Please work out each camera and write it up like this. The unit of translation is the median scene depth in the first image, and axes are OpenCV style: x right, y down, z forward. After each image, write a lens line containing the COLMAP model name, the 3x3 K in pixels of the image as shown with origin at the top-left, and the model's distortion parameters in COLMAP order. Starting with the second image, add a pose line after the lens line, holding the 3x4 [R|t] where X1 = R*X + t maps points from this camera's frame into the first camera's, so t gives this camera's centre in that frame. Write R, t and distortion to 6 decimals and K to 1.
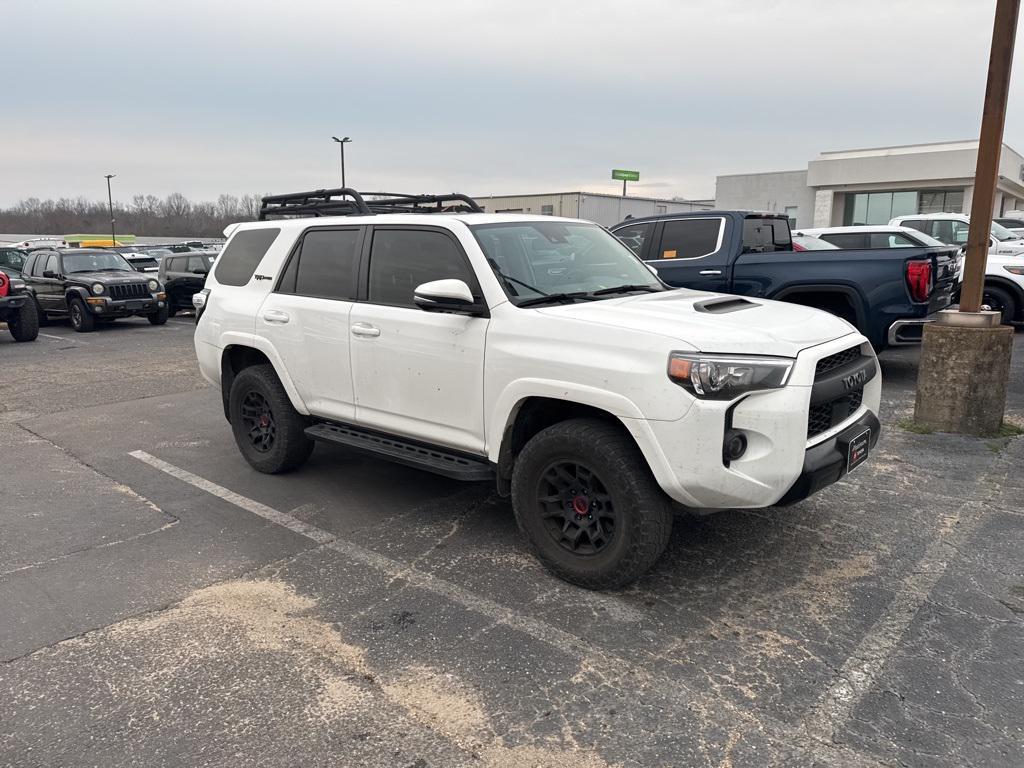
lens RADIAL K [[725.1, 0, 512.0], [0, 725.1, 384.0], [0, 0, 1]] dist [0.072513, -0.102805]
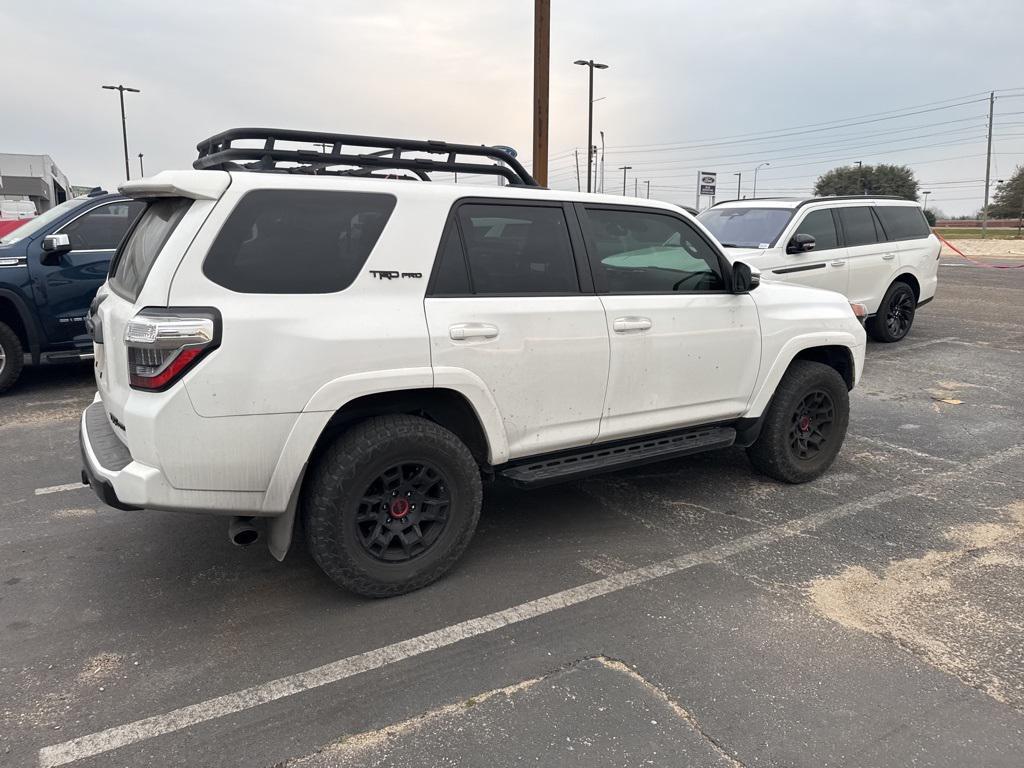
lens RADIAL K [[722.7, 0, 512.6], [0, 722.7, 369.2], [0, 0, 1]] dist [0.054599, -0.075261]
pose [[0.265769, -0.157548, 0.951076, -1.111656], [0.163927, 0.979574, 0.116461, -0.151973], [-0.949997, 0.124955, 0.286167, 0.924498]]
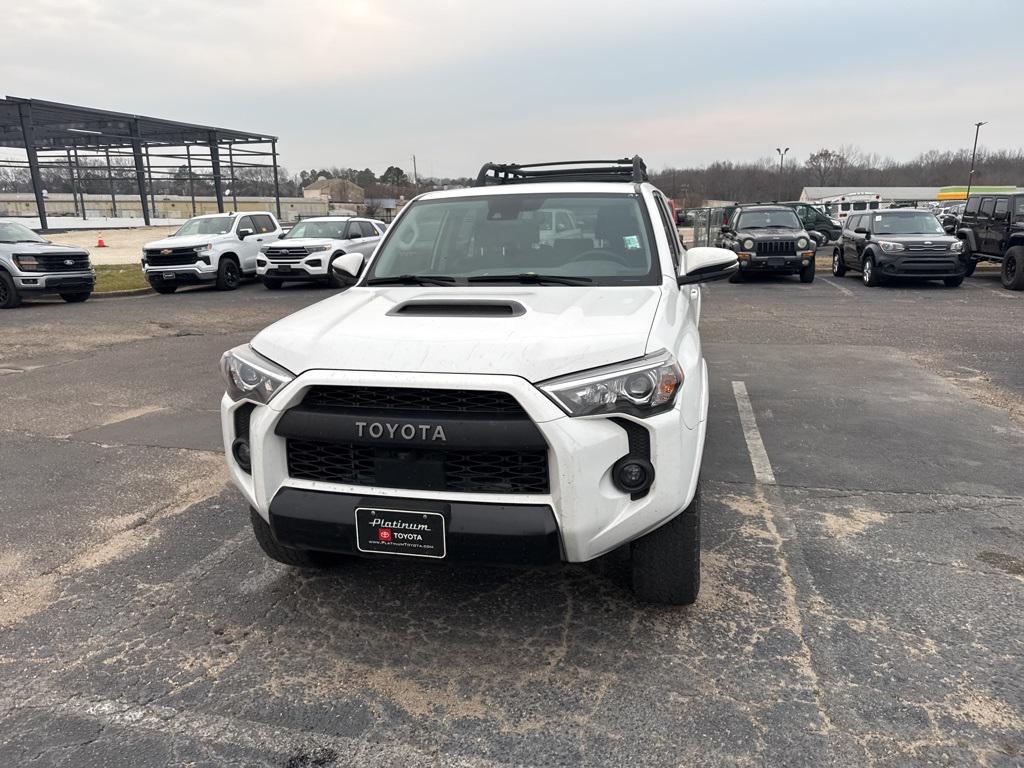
lens RADIAL K [[720.4, 0, 490.7], [0, 720.4, 387.4], [0, 0, 1]] dist [0.043356, -0.061514]
pose [[0.450182, 0.216047, -0.866406, 0.886068], [-0.155017, 0.974464, 0.162446, -0.140017], [0.879378, 0.061178, 0.472178, 0.609768]]
